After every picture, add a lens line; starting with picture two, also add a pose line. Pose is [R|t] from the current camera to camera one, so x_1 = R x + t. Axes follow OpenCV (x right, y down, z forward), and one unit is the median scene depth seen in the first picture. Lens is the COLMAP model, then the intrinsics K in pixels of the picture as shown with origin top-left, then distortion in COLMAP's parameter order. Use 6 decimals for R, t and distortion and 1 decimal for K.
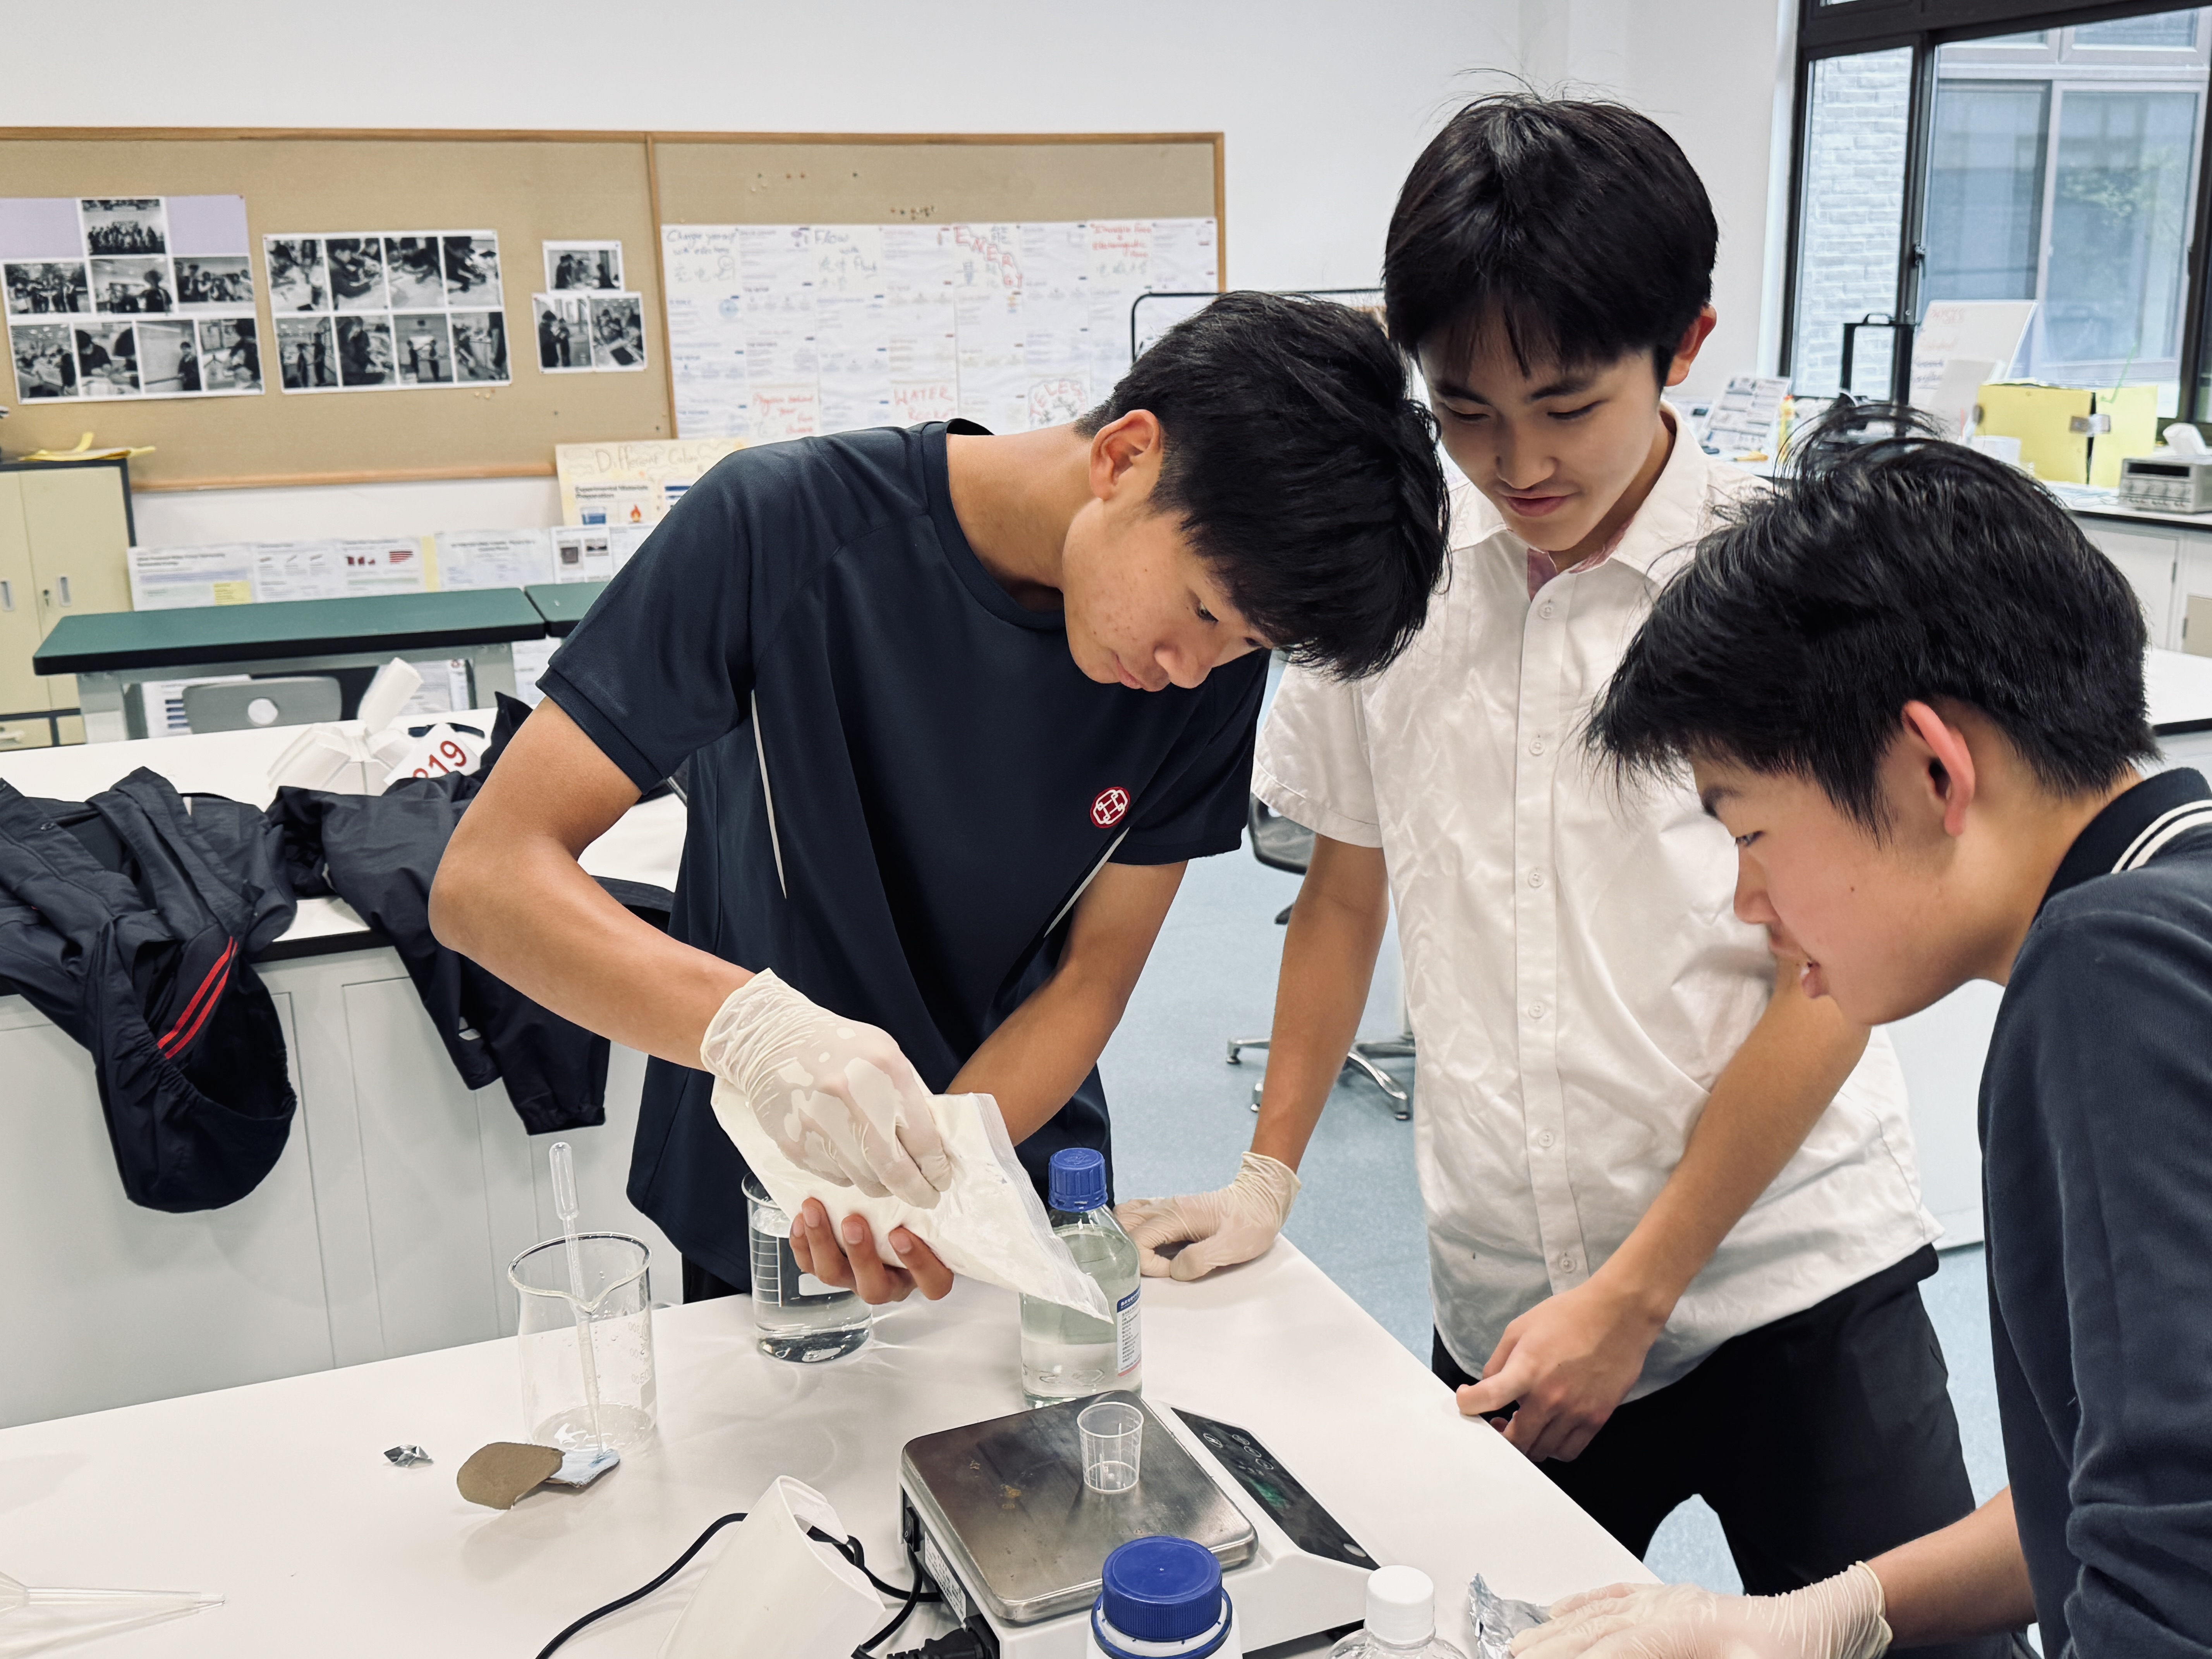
lens RADIAL K [[2250.2, 0, 1106.0], [0, 2250.2, 829.5], [0, 0, 1]] dist [0.205113, -0.413668]
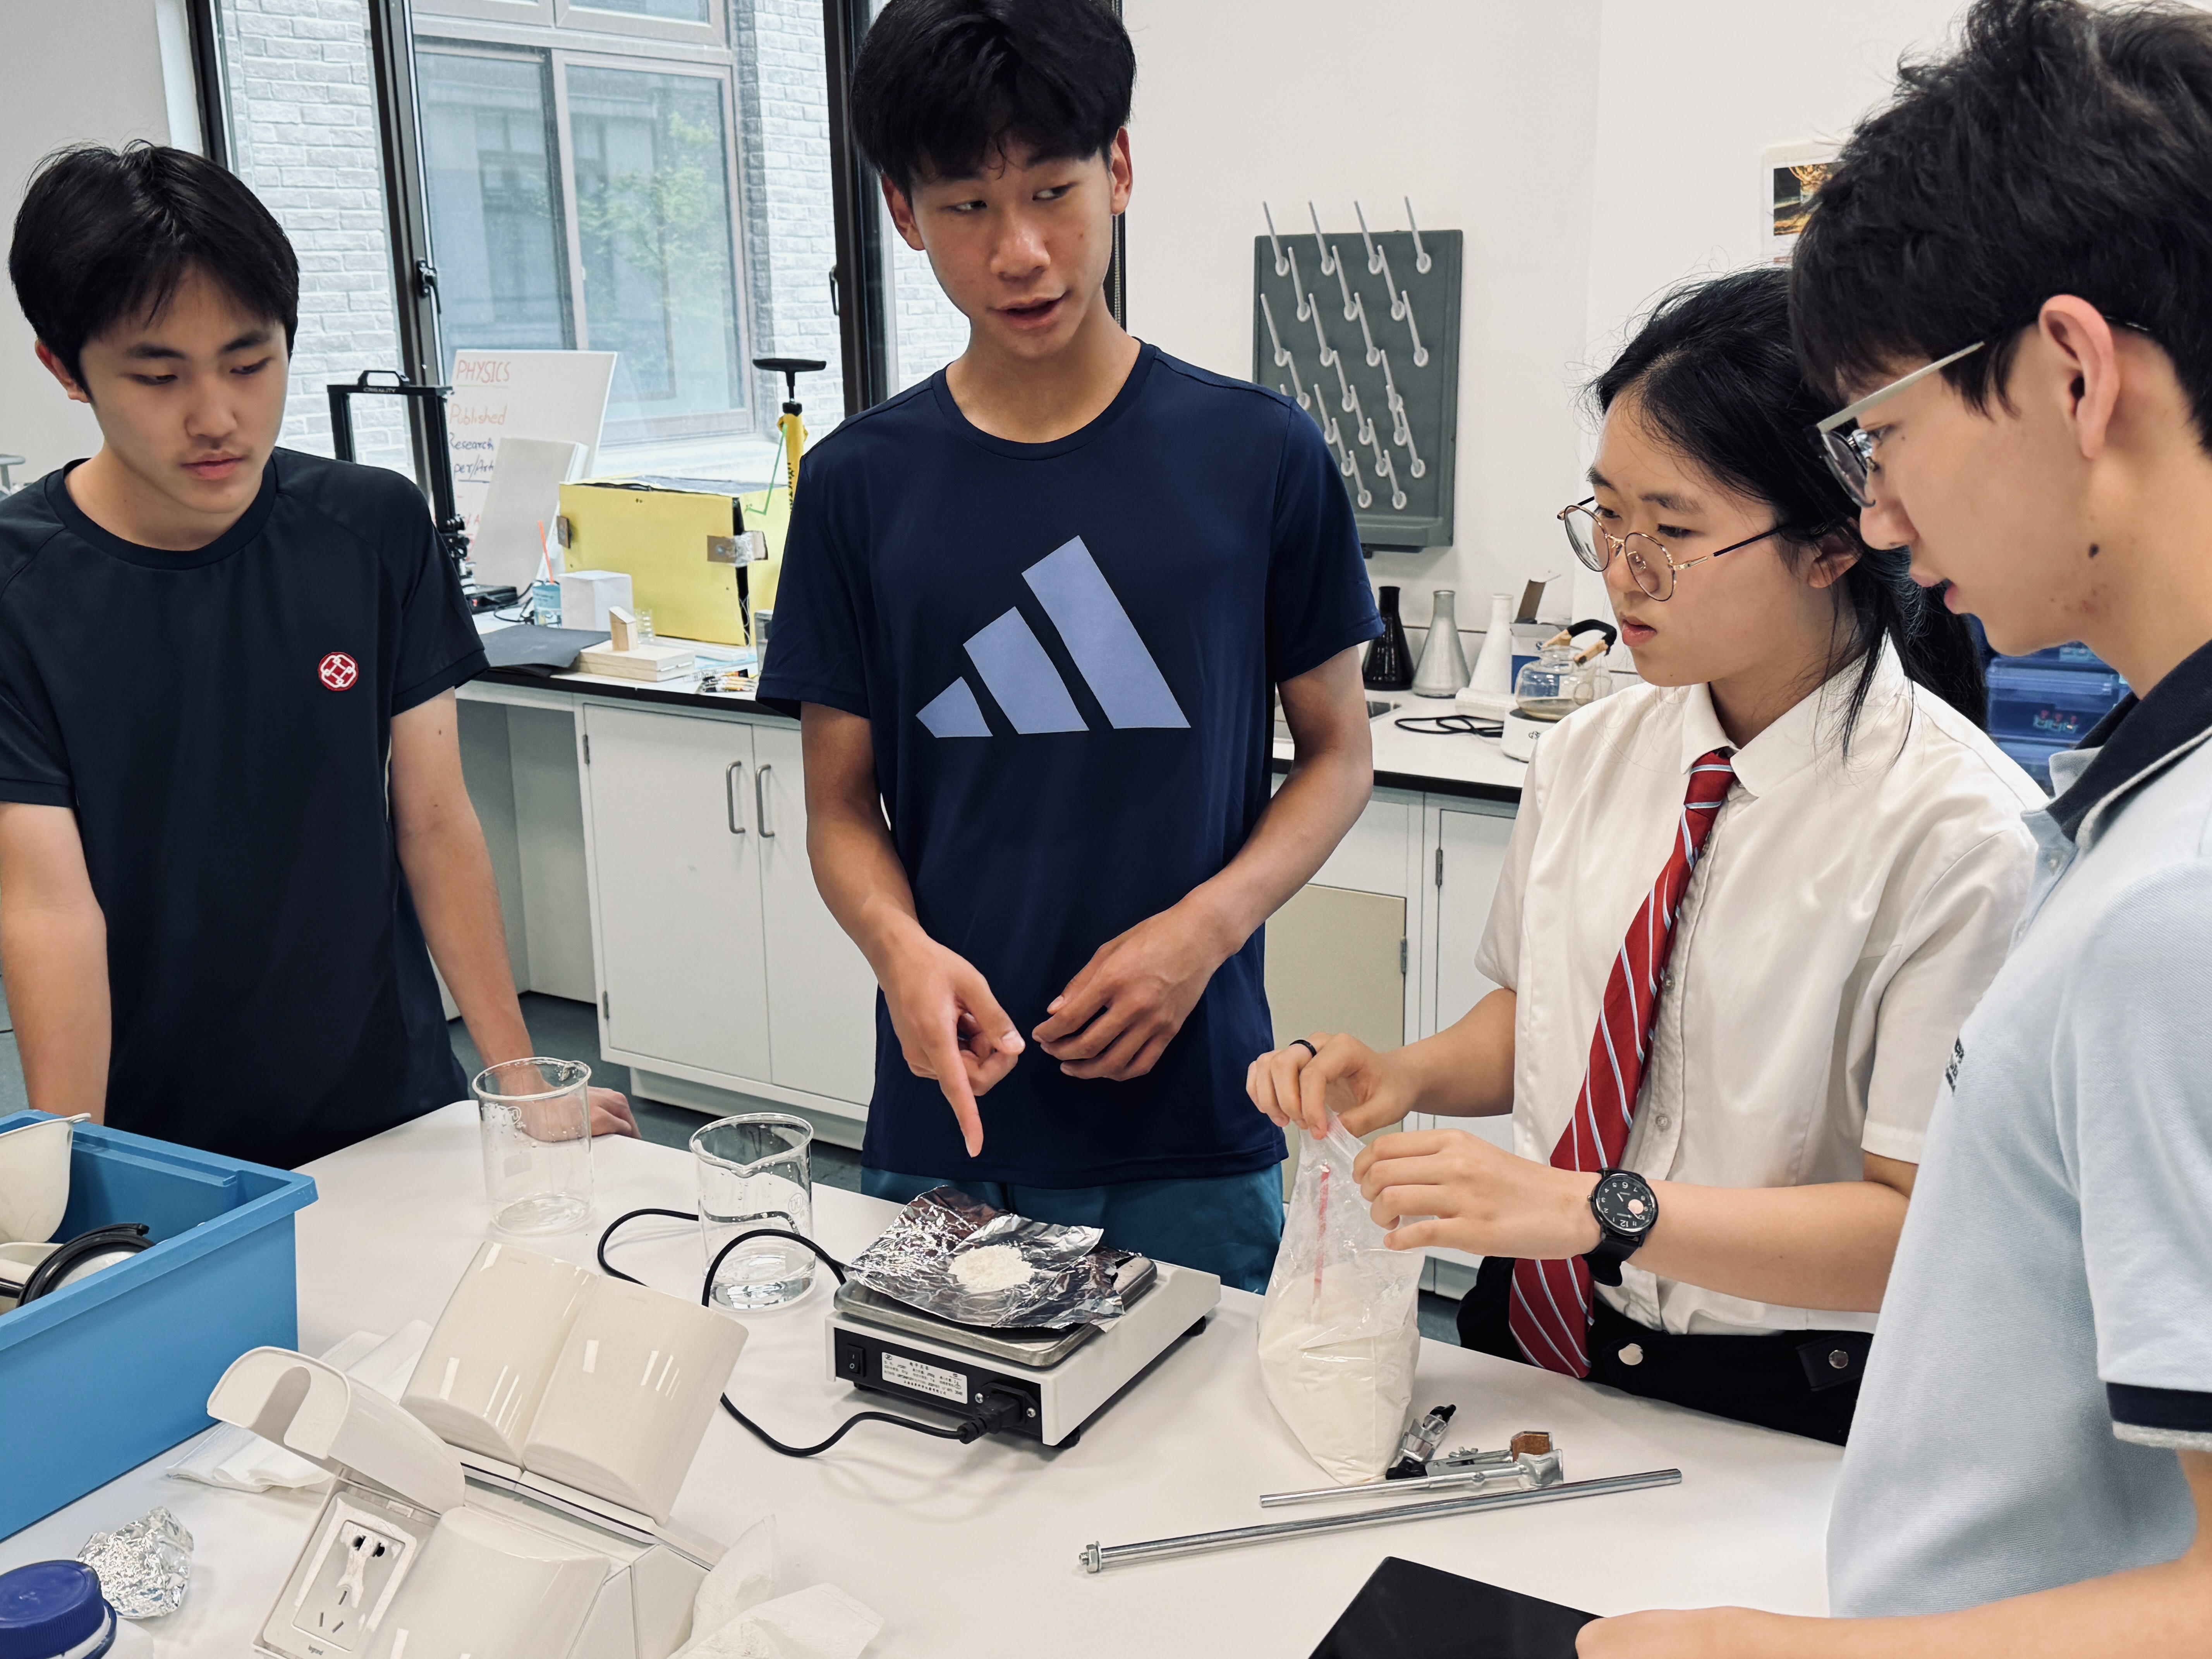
lens RADIAL K [[2250.2, 0, 1106.0], [0, 2250.2, 829.5], [0, 0, 1]] dist [0.205113, -0.413668]
pose [[0.812954, -0.134728, 0.566528, 0.109144], [0.139883, 0.989563, 0.034603, -0.082501], [-0.565277, 0.051117, 0.823315, 0.331660]]
